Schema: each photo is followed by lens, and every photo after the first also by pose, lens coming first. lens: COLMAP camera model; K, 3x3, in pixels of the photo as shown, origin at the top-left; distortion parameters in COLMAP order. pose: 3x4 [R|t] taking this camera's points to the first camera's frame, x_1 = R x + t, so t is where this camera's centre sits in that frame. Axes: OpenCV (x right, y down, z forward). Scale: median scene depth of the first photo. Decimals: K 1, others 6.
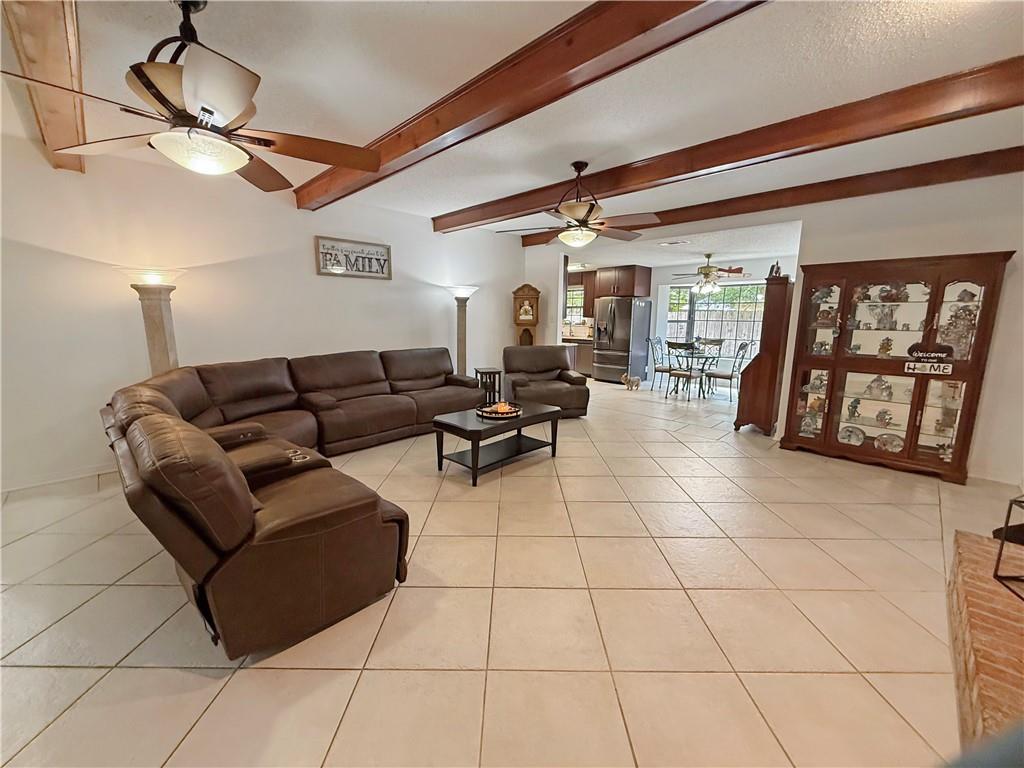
lens RADIAL K [[409.7, 0, 506.3], [0, 409.7, 383.9], [0, 0, 1]] dist [-0.002882, 0.000152]
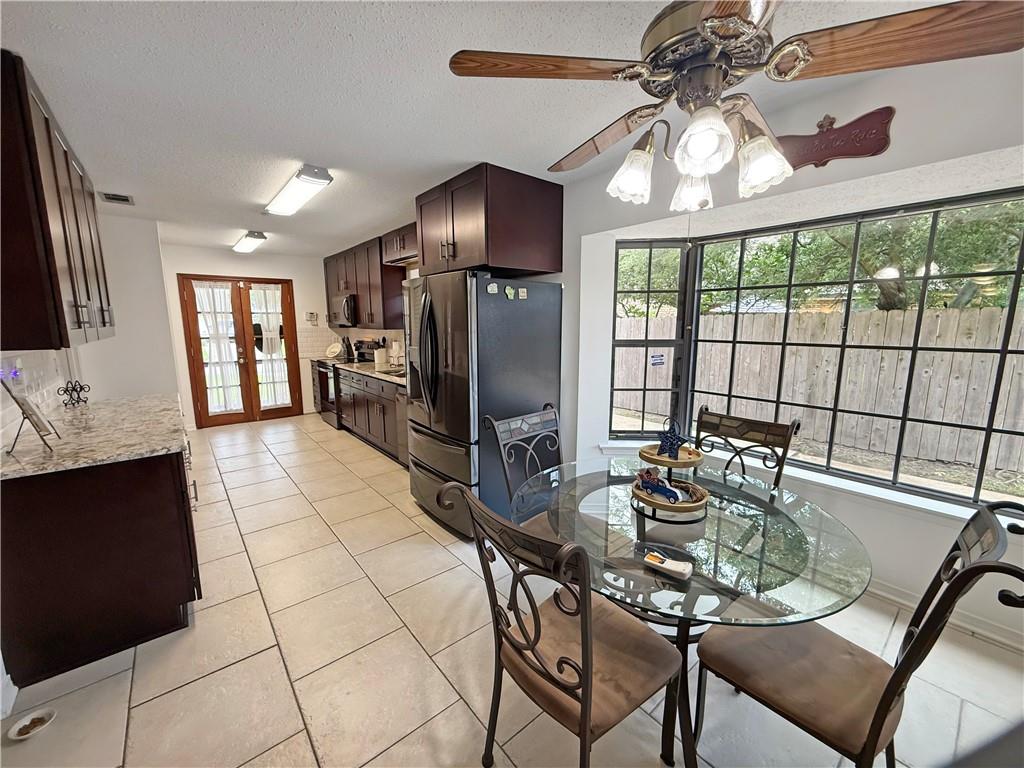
lens RADIAL K [[409.7, 0, 506.8], [0, 409.7, 383.1], [0, 0, 1]] dist [-0.002882, 0.000152]
pose [[0.996331, 0.002028, -0.085555, 0.330748], [-0.002981, 0.999935, -0.011013, -0.115060], [0.085527, 0.011227, 0.996273, 0.647277]]
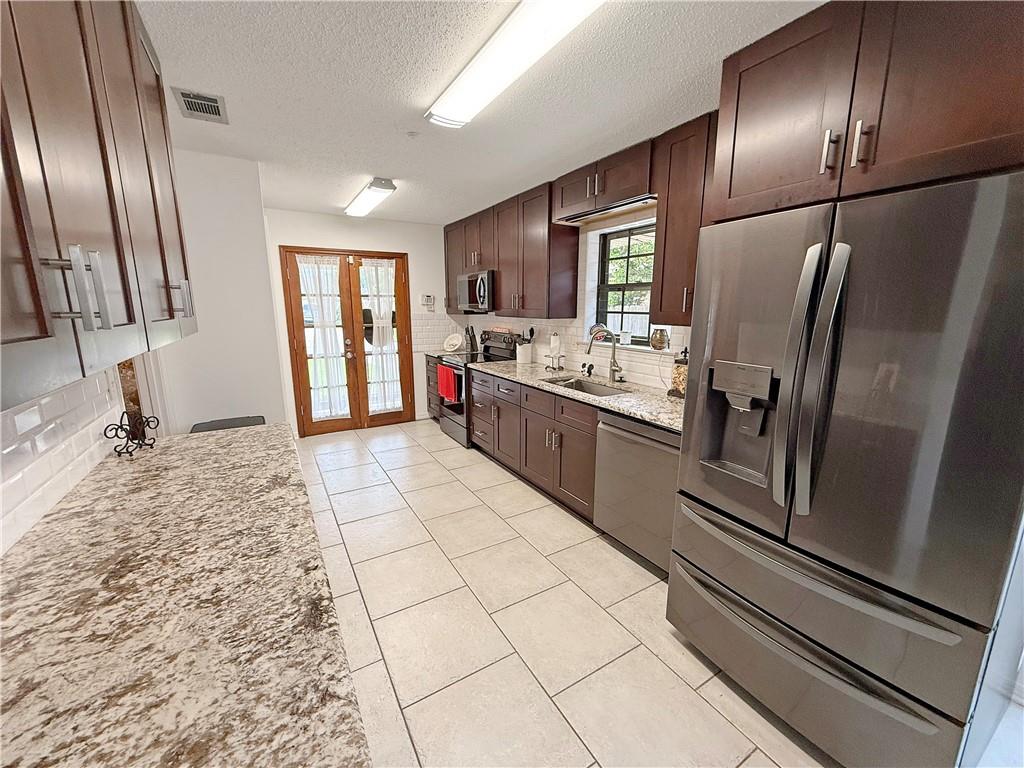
lens RADIAL K [[409.7, 0, 506.5], [0, 409.7, 382.6], [0, 0, 1]] dist [-0.002882, 0.000152]
pose [[0.971282, 0.037009, -0.235033, 0.175650], [-0.031262, 0.999115, 0.028132, -0.142055], [0.235867, -0.019976, 0.971580, 0.794627]]
